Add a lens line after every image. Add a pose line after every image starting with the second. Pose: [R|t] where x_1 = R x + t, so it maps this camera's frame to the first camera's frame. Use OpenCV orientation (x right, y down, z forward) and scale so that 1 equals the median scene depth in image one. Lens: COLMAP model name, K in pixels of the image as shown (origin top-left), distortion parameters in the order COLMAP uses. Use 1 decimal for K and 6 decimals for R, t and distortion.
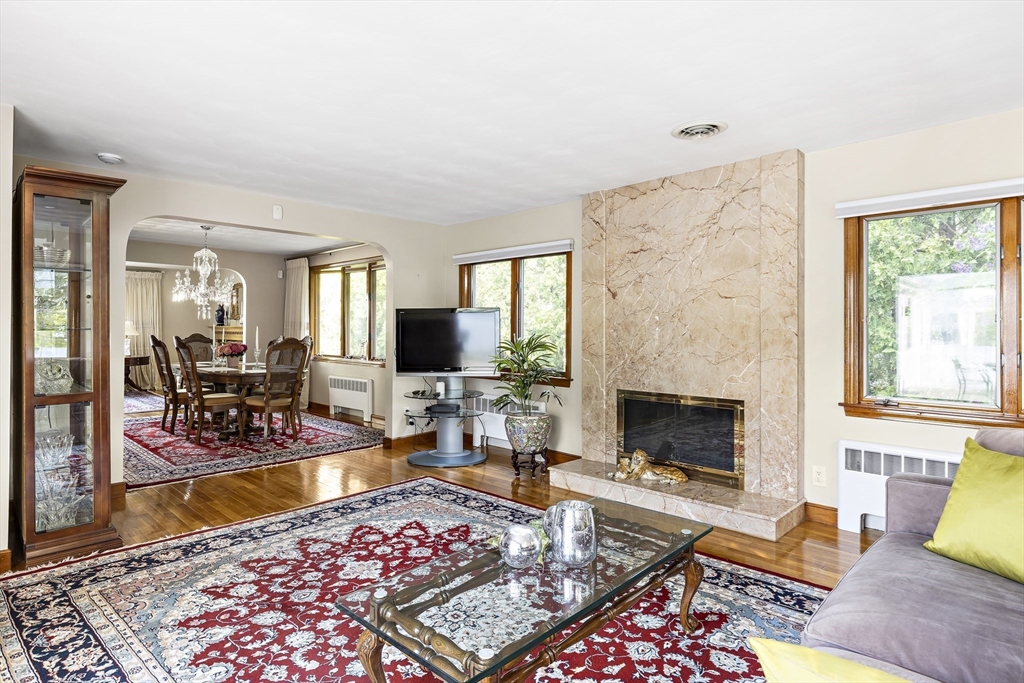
lens RADIAL K [[544.4, 0, 512.0], [0, 544.4, 341.5], [0, 0, 1]] dist [-0.002161, -0.000593]
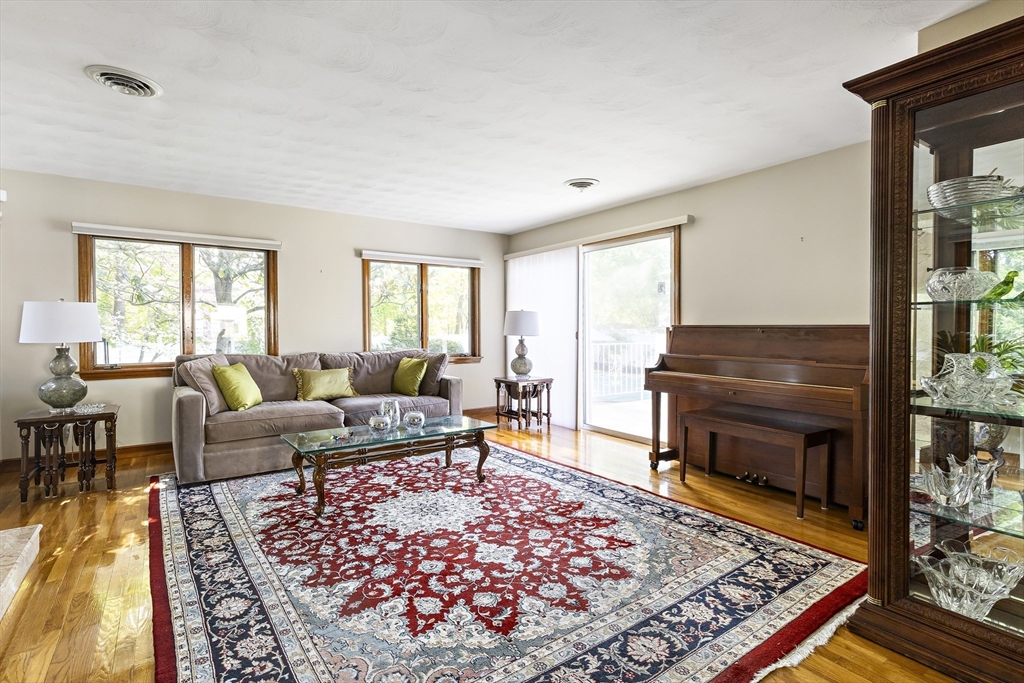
lens RADIAL K [[488.0, 0, 512.2], [0, 488.0, 323.9], [0, 0, 1]] dist [-0.000380, -0.000103]
pose [[-0.983155, -0.000668, 0.182773, -0.455385], [0.001746, 0.999913, 0.013051, -0.008216], [-0.182766, 0.013150, -0.983069, 1.812612]]
